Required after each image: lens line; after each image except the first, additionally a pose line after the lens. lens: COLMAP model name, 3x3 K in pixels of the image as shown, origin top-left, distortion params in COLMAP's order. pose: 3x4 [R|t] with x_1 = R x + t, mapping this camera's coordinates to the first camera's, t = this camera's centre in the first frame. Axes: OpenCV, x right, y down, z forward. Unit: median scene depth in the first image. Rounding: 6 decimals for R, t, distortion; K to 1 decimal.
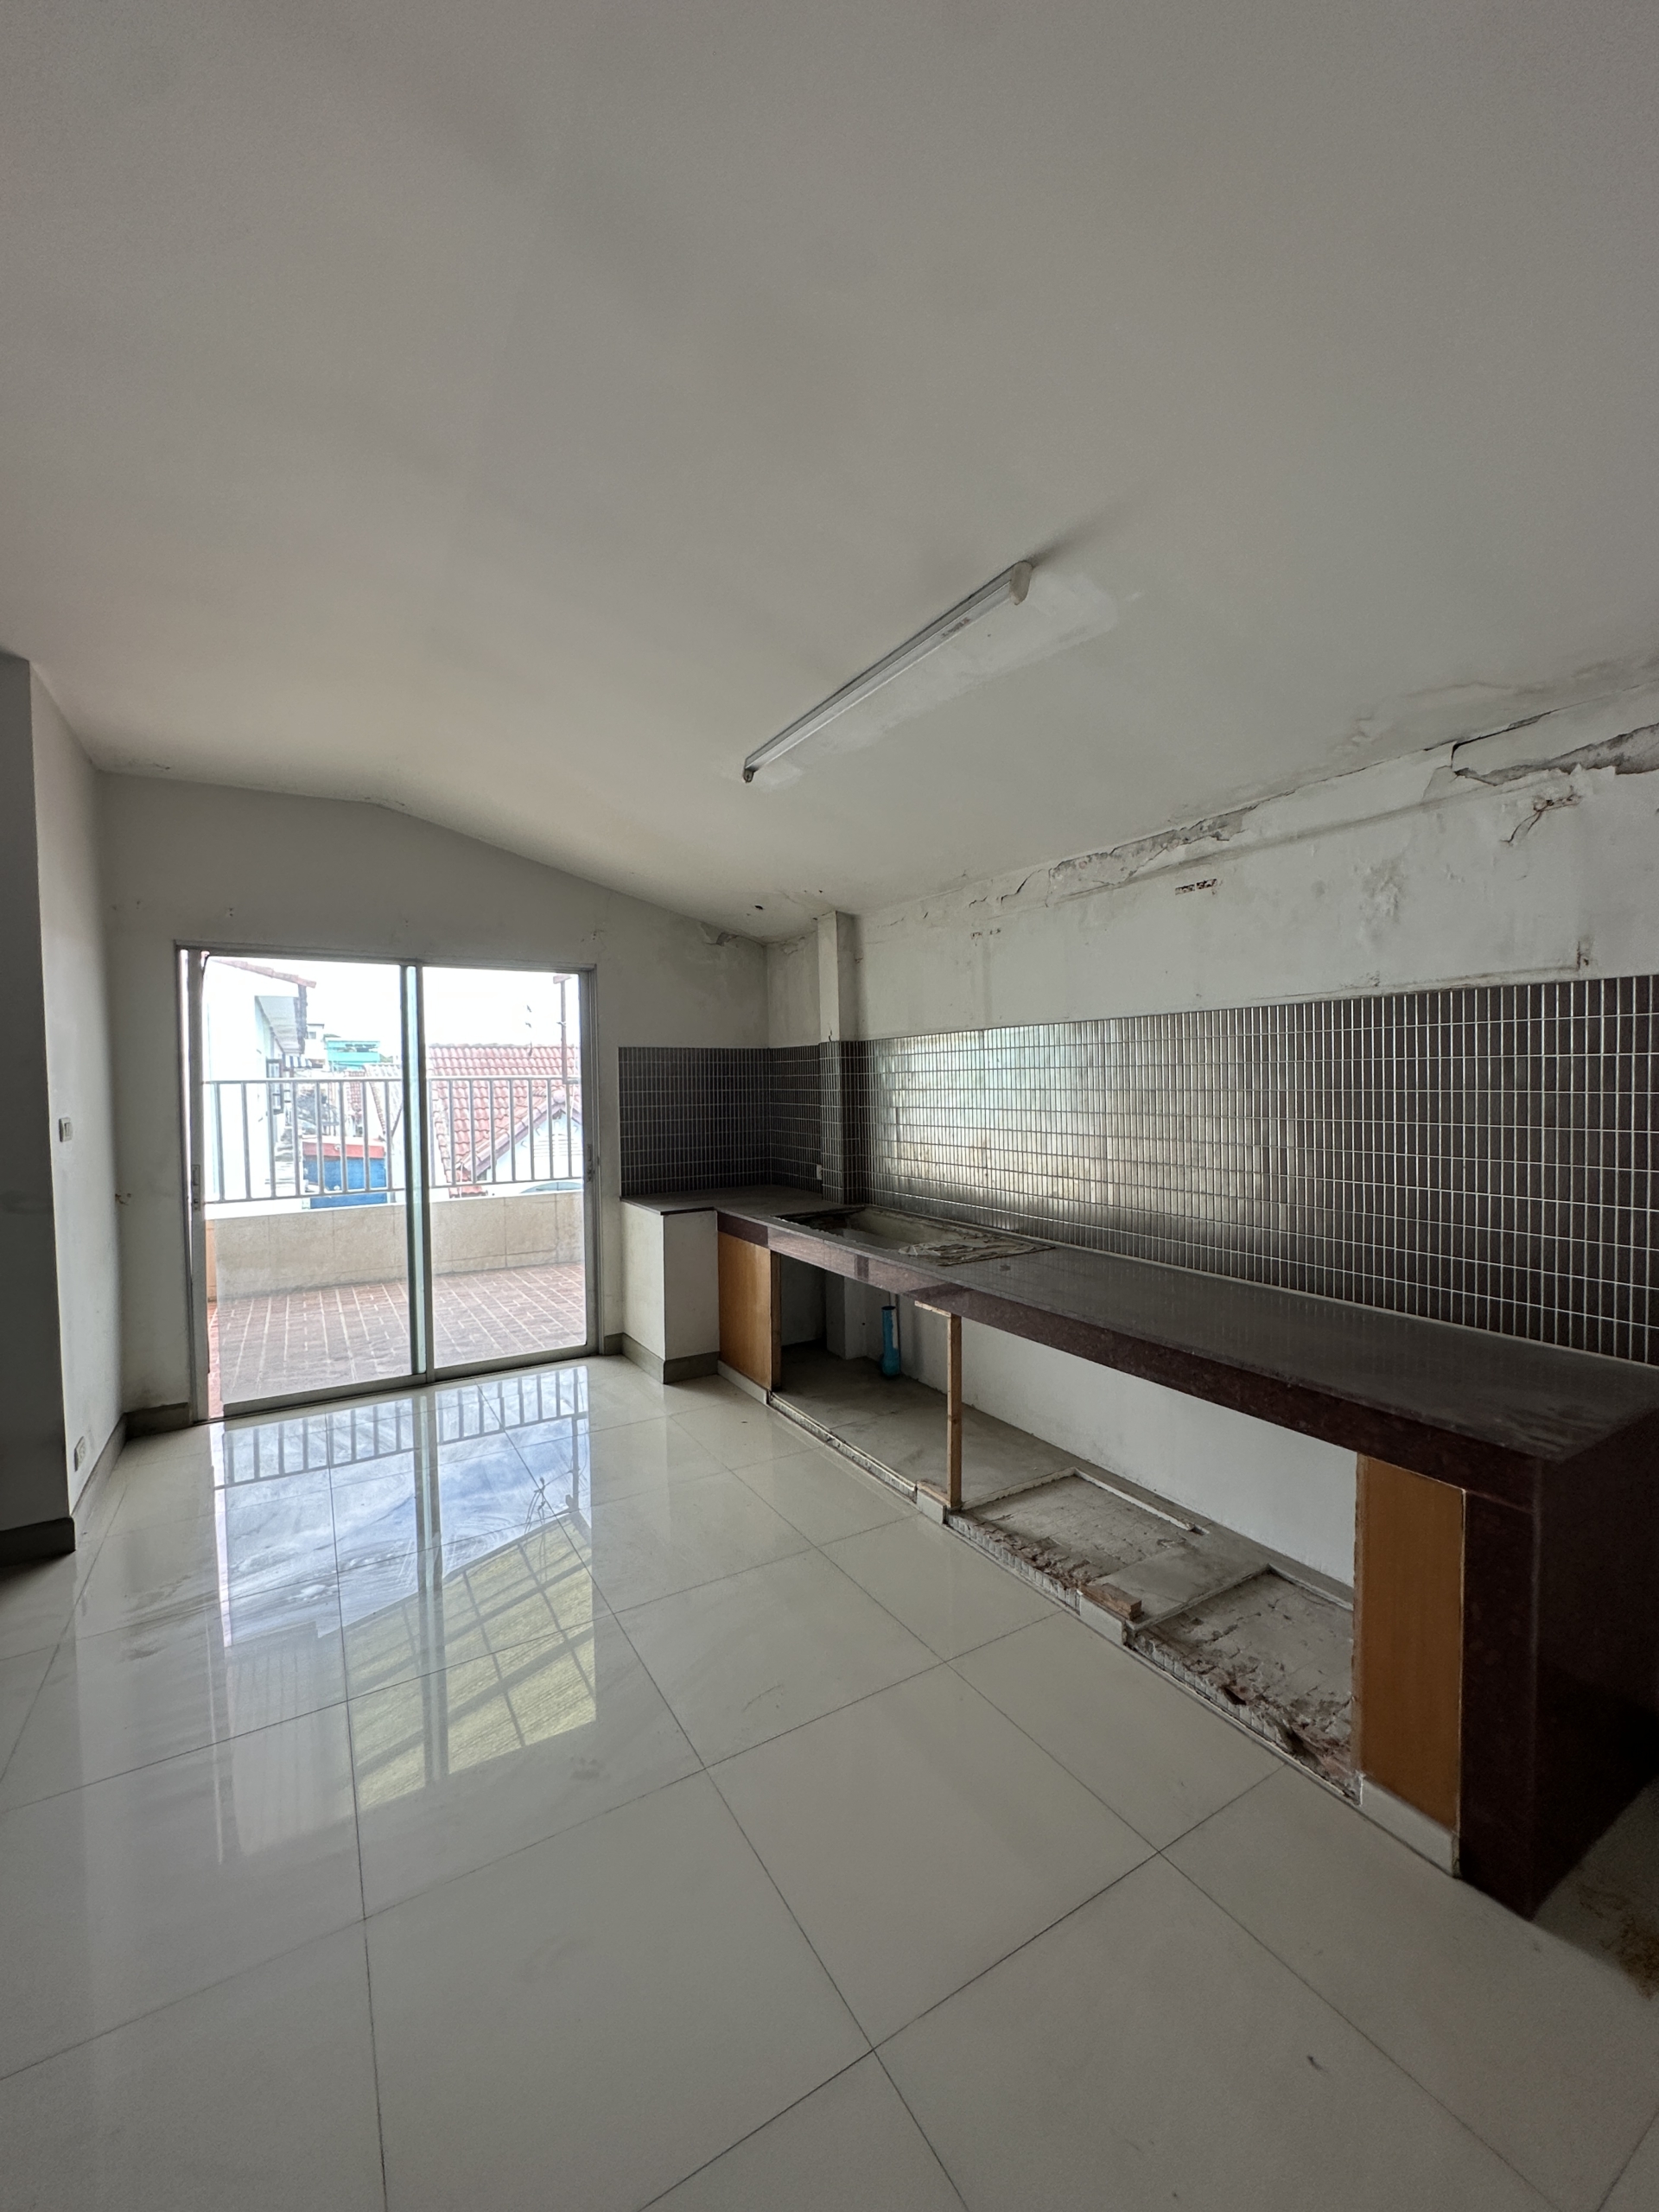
lens RADIAL K [[880.9, 0, 835.0], [0, 880.9, 1107.0], [0, 0, 1]] dist [-0.005652, 0.001281]
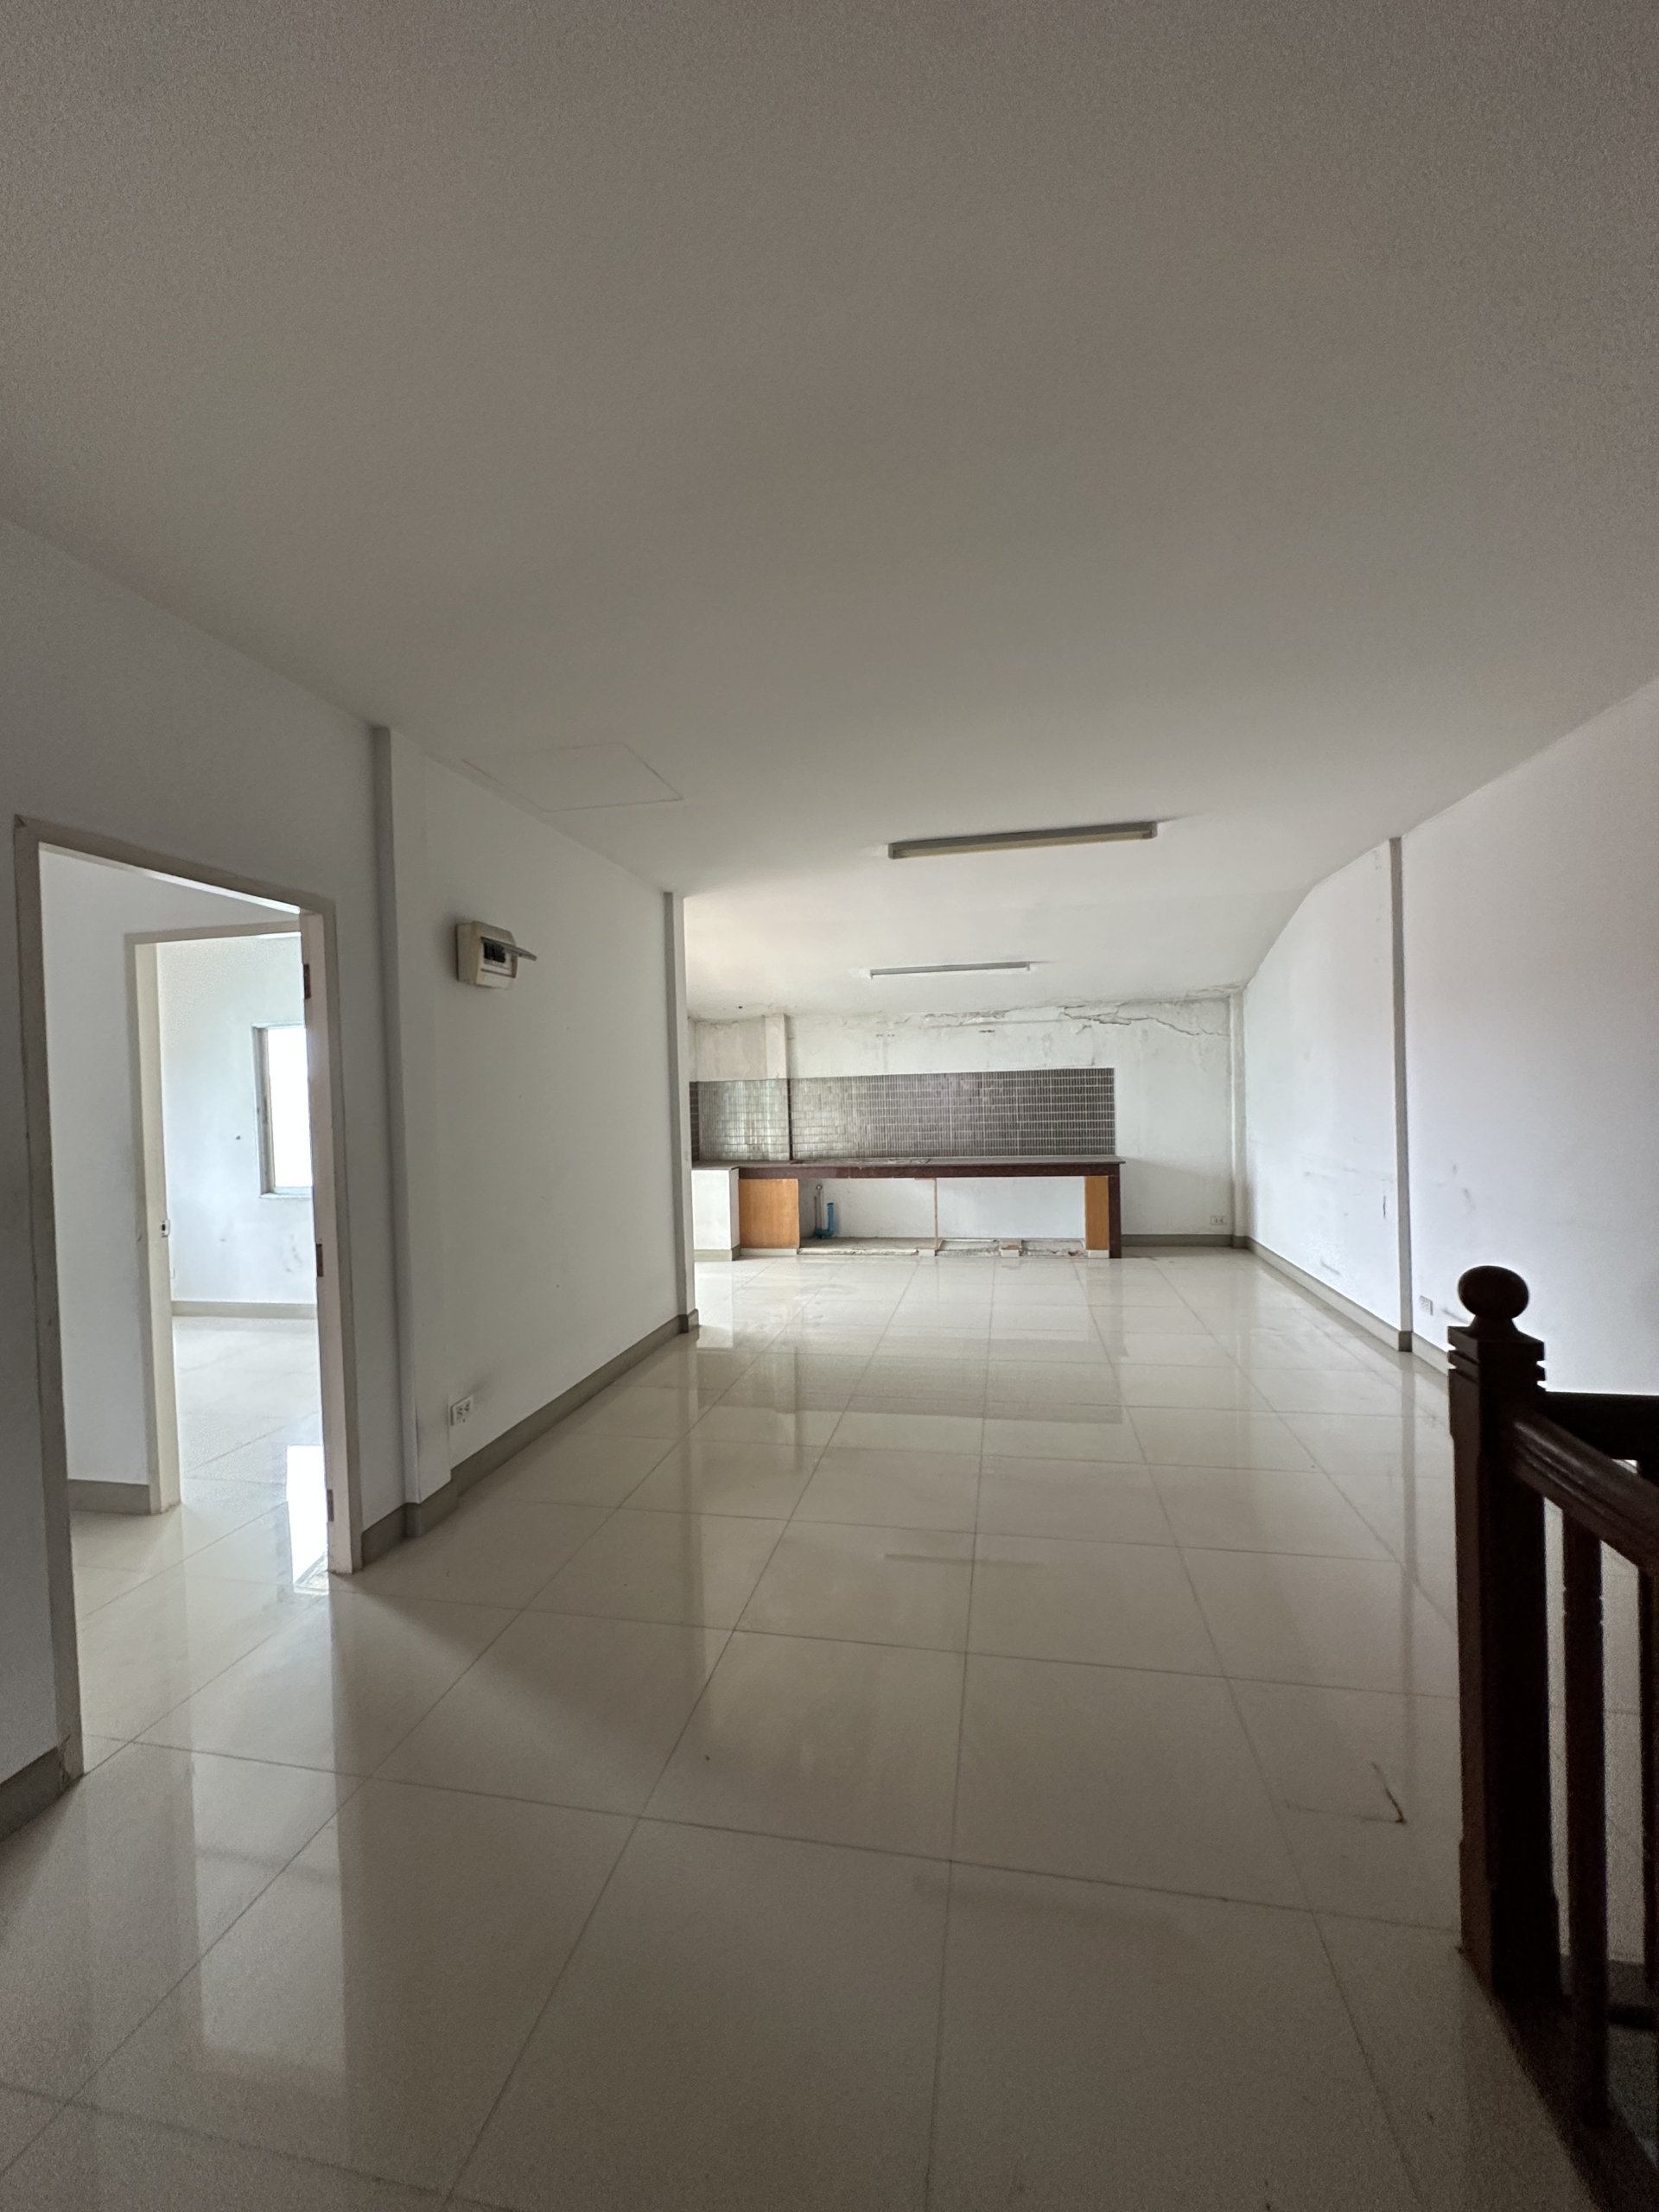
lens RADIAL K [[880.9, 0, 826.2], [0, 880.9, 1113.0], [0, 0, 1]] dist [-0.005652, 0.001281]
pose [[0.680147, -0.012673, 0.732966, -2.234141], [0.039207, 0.999048, -0.019108, 0.071935], [-0.732026, 0.041733, 0.679997, -0.673465]]
